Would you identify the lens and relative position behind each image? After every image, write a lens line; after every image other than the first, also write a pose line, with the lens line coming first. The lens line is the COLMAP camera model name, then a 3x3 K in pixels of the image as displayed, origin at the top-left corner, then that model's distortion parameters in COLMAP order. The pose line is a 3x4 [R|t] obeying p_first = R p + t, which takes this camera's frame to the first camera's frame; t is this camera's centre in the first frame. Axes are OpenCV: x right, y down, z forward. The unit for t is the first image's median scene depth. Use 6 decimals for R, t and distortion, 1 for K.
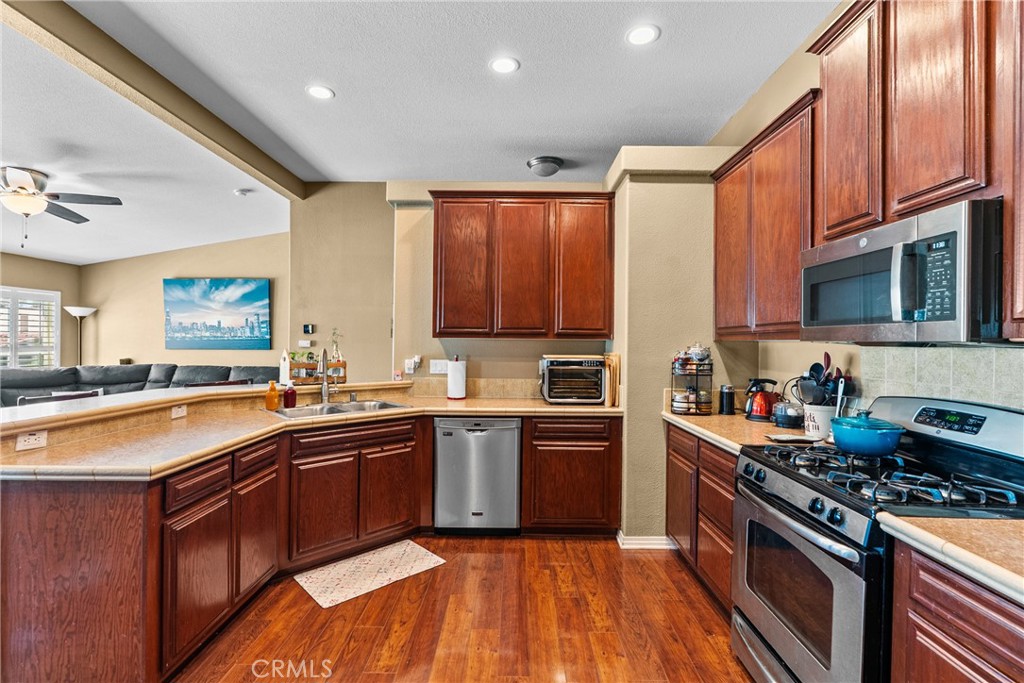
lens RADIAL K [[464.9, 0, 512.4], [0, 464.9, 342.2], [0, 0, 1]] dist [-0.013233, 0.006099]
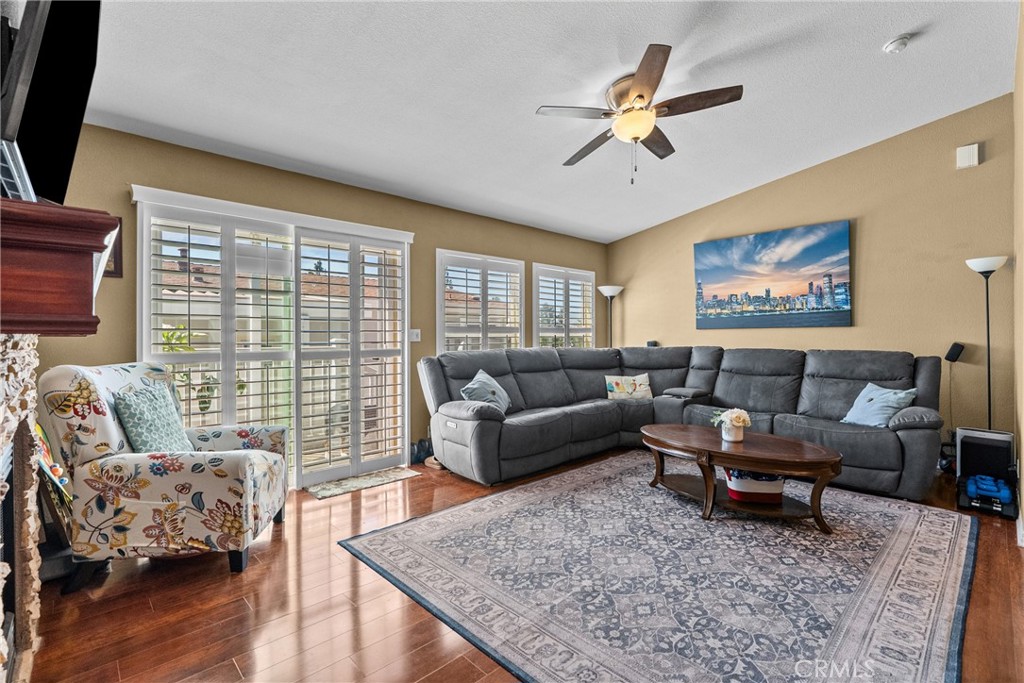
lens RADIAL K [[464.9, 0, 515.5], [0, 464.9, 336.6], [0, 0, 1]] dist [-0.013233, 0.006099]
pose [[0.699728, -0.011030, -0.714324, -0.719020], [0.008433, 0.999939, -0.007179, 0.057968], [0.714360, -0.001000, 0.699778, 0.357912]]
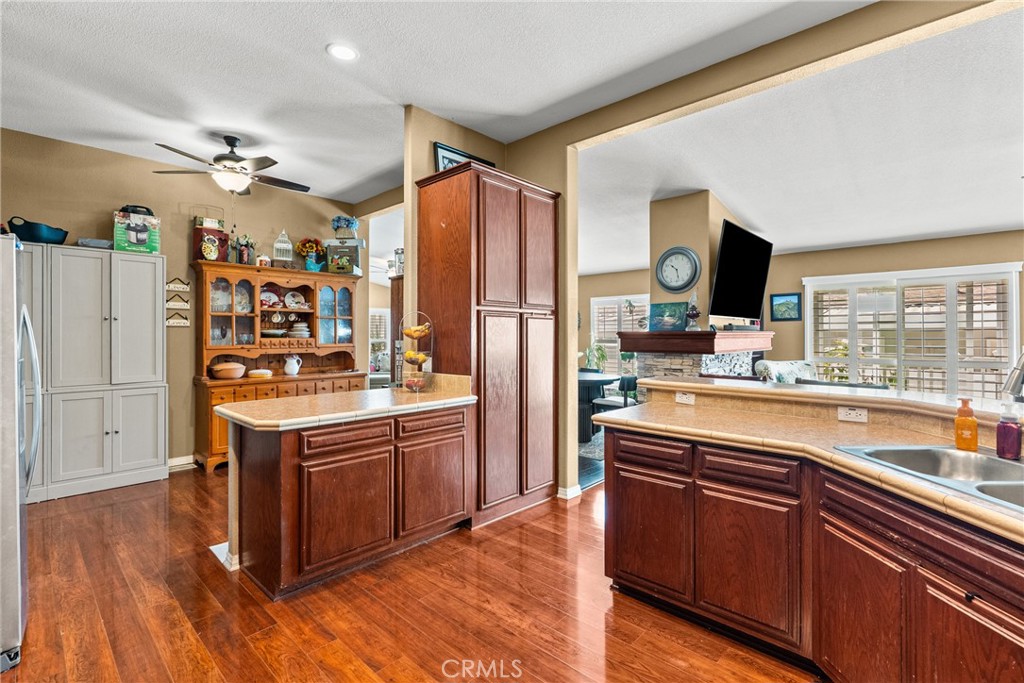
lens RADIAL K [[464.9, 0, 510.8], [0, 464.9, 333.3], [0, 0, 1]] dist [-0.013233, 0.006099]
pose [[-0.676366, -0.009929, -0.736499, 0.219111], [-0.004342, 0.999946, -0.009494, 0.011509], [0.736553, -0.003223, -0.676373, 0.810500]]
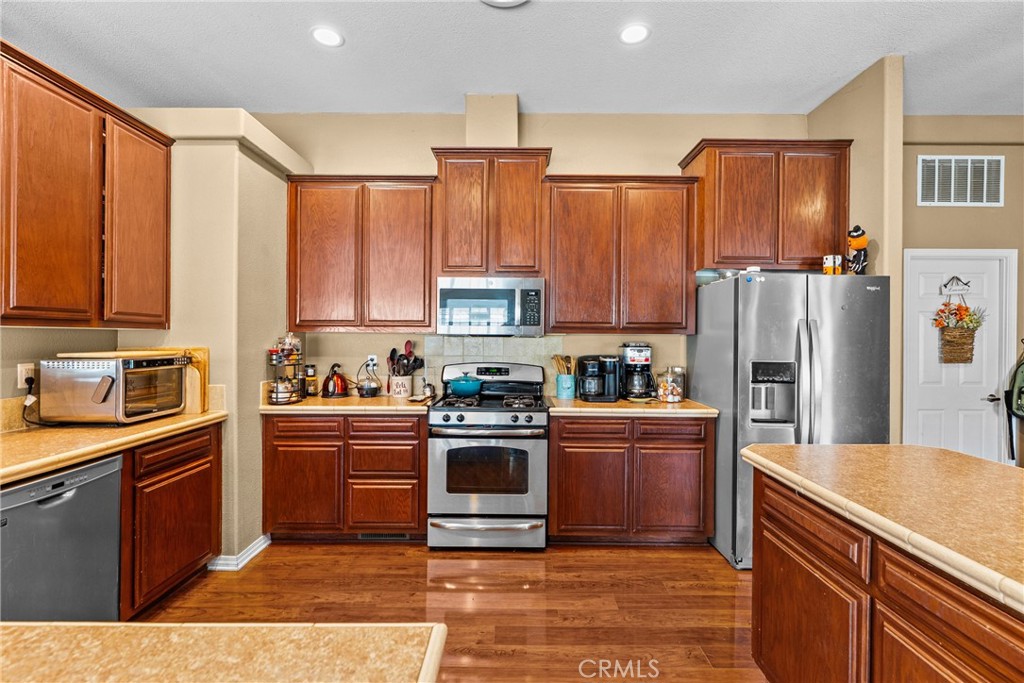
lens RADIAL K [[464.9, 0, 512.9], [0, 464.9, 337.5], [0, 0, 1]] dist [-0.013233, 0.006099]
pose [[-0.003523, -0.008477, 0.999958, -0.544783], [-0.006253, 0.999945, 0.008455, -0.002964], [-0.999974, -0.006223, -0.003575, 0.420529]]
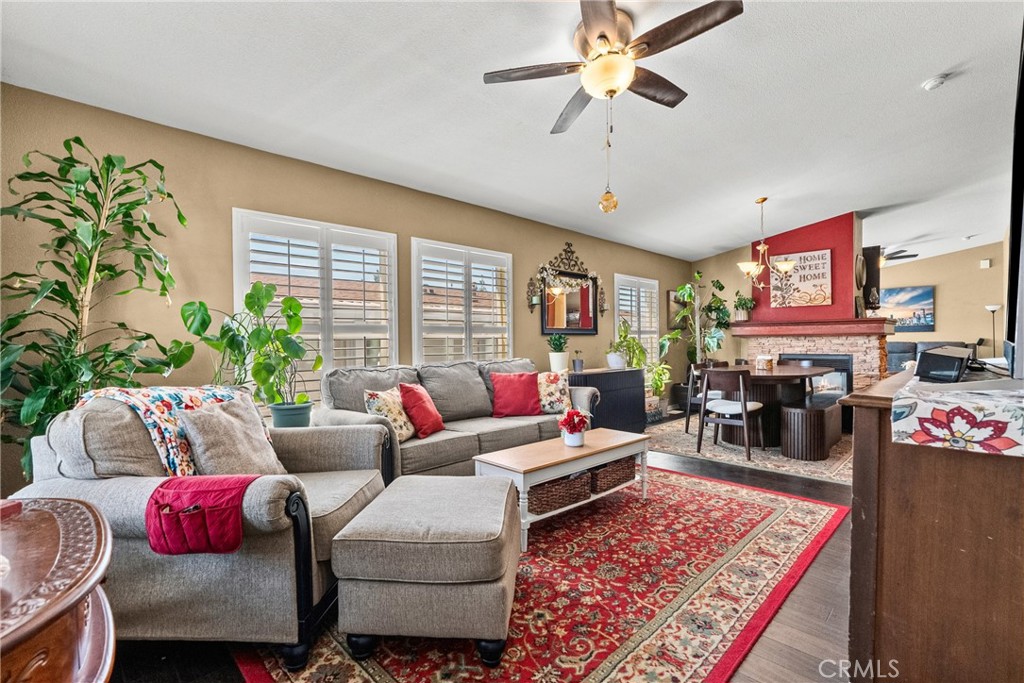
lens RADIAL K [[464.9, 0, 519.2], [0, 464.9, 339.5], [0, 0, 1]] dist [-0.013233, 0.006099]
pose [[0.722183, -0.015452, -0.691529, -0.852007], [0.012975, 0.999877, -0.008791, 0.069185], [0.691580, -0.002624, 0.722295, -1.978079]]
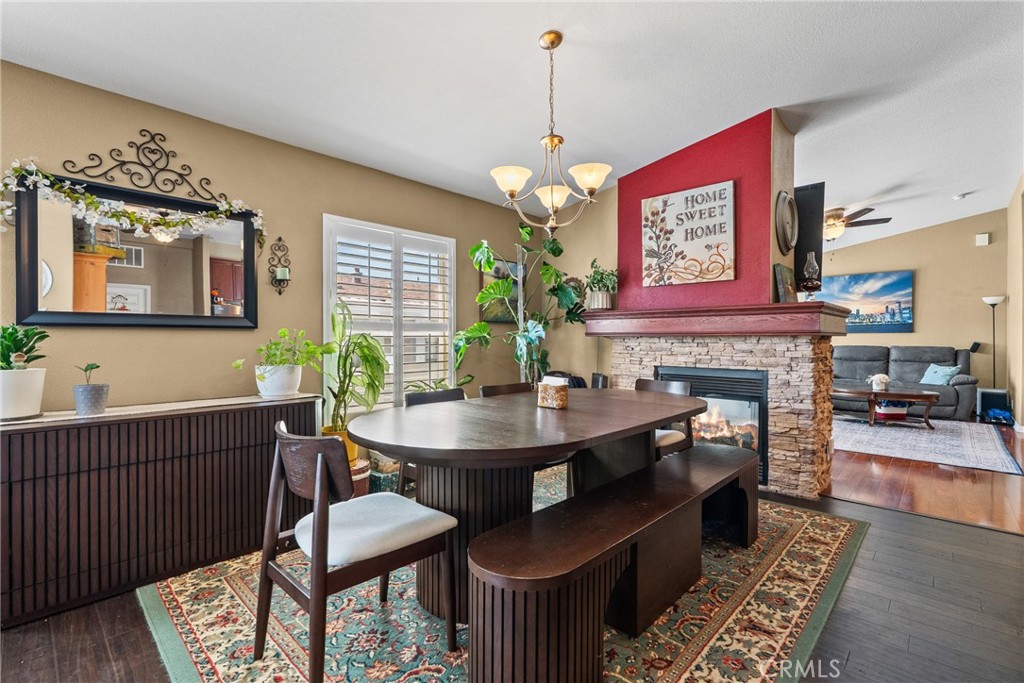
lens RADIAL K [[464.9, 0, 519.0], [0, 464.9, 340.4], [0, 0, 1]] dist [-0.013233, 0.006099]
pose [[0.740980, -0.004495, -0.671512, -0.888897], [0.003202, 0.999990, -0.003161, 0.066067], [0.671520, 0.000192, 0.740987, -0.905026]]
